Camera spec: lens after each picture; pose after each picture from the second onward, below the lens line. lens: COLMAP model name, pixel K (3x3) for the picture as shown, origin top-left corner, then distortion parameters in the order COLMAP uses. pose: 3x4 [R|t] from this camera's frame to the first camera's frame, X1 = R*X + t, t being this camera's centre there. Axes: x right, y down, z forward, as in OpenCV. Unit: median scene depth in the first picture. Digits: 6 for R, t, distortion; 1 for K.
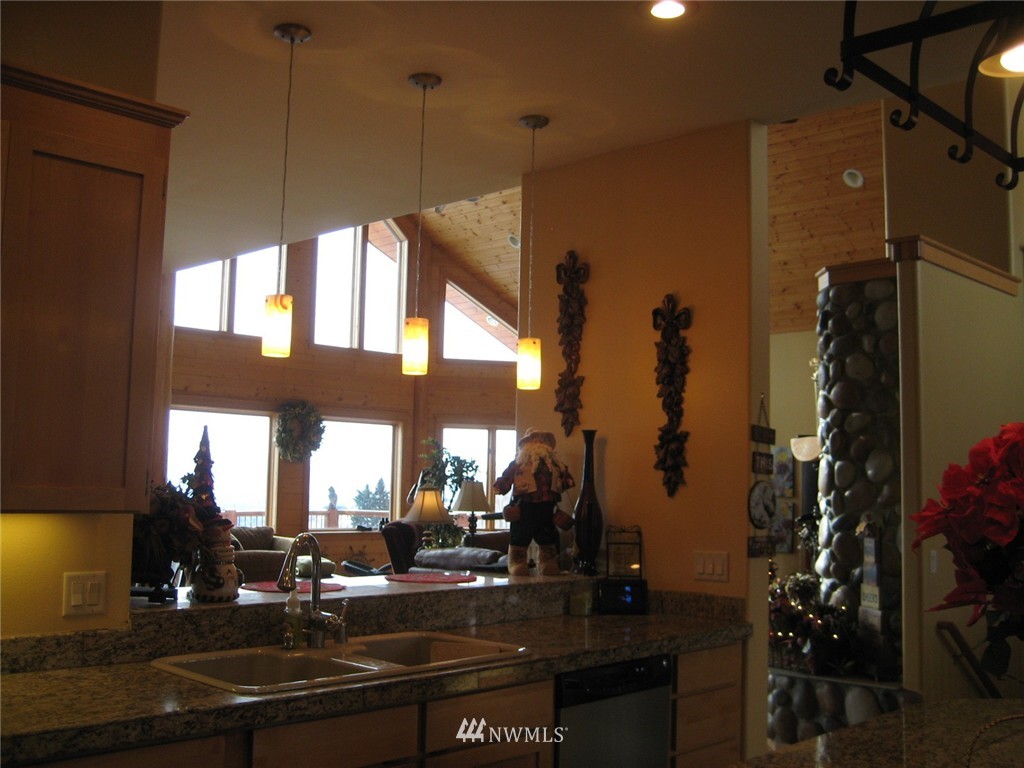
lens RADIAL K [[1076.2, 0, 508.0], [0, 1076.2, 380.5], [0, 0, 1]] dist [-0.166778, 0.230391]
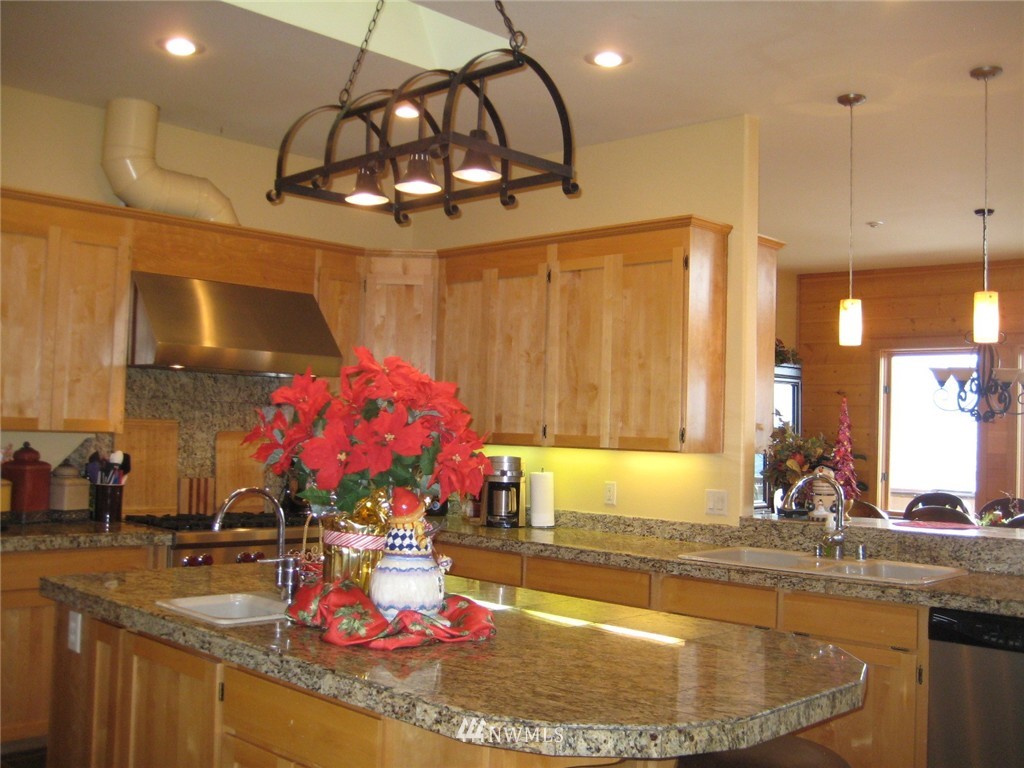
lens RADIAL K [[1076.2, 0, 508.0], [0, 1076.2, 380.5], [0, 0, 1]] dist [-0.166778, 0.230391]
pose [[0.003100, -0.067177, -0.997736, 1.103654], [0.062904, 0.995778, -0.066850, 0.084361], [0.998015, -0.062555, 0.007312, 0.552401]]
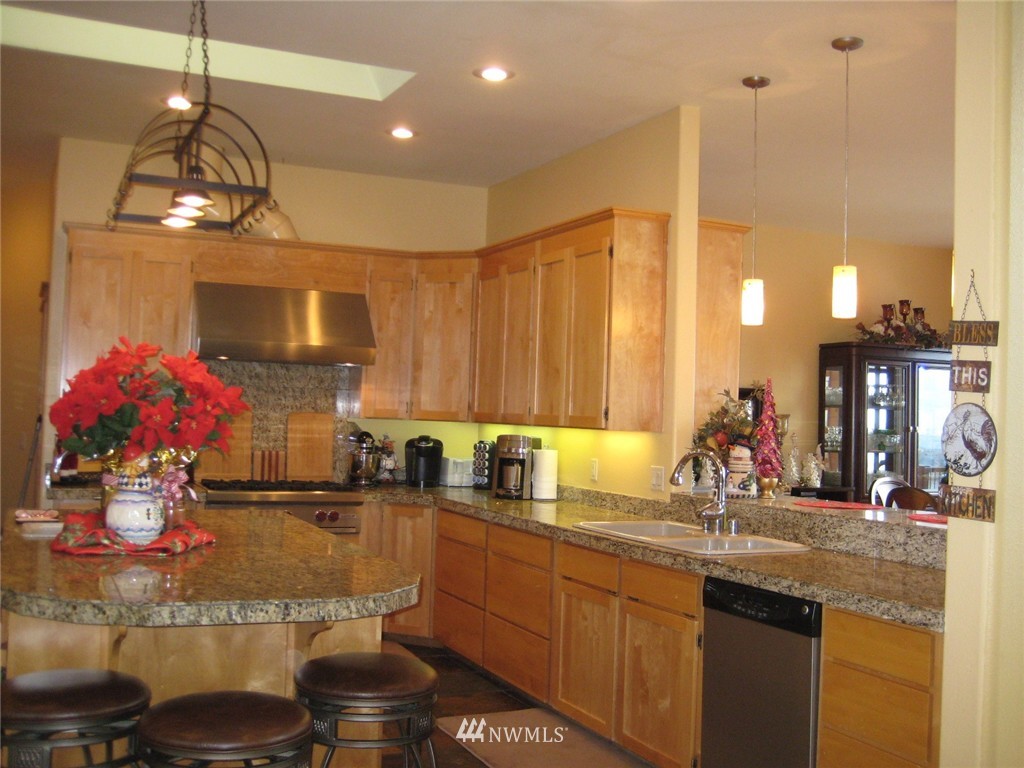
lens RADIAL K [[1076.2, 0, 508.0], [0, 1076.2, 380.5], [0, 0, 1]] dist [-0.166778, 0.230391]
pose [[-0.355748, -0.062178, -0.932511, 1.152452], [0.045578, 0.995443, -0.083761, 0.148423], [0.933470, -0.072300, -0.351293, 1.174472]]
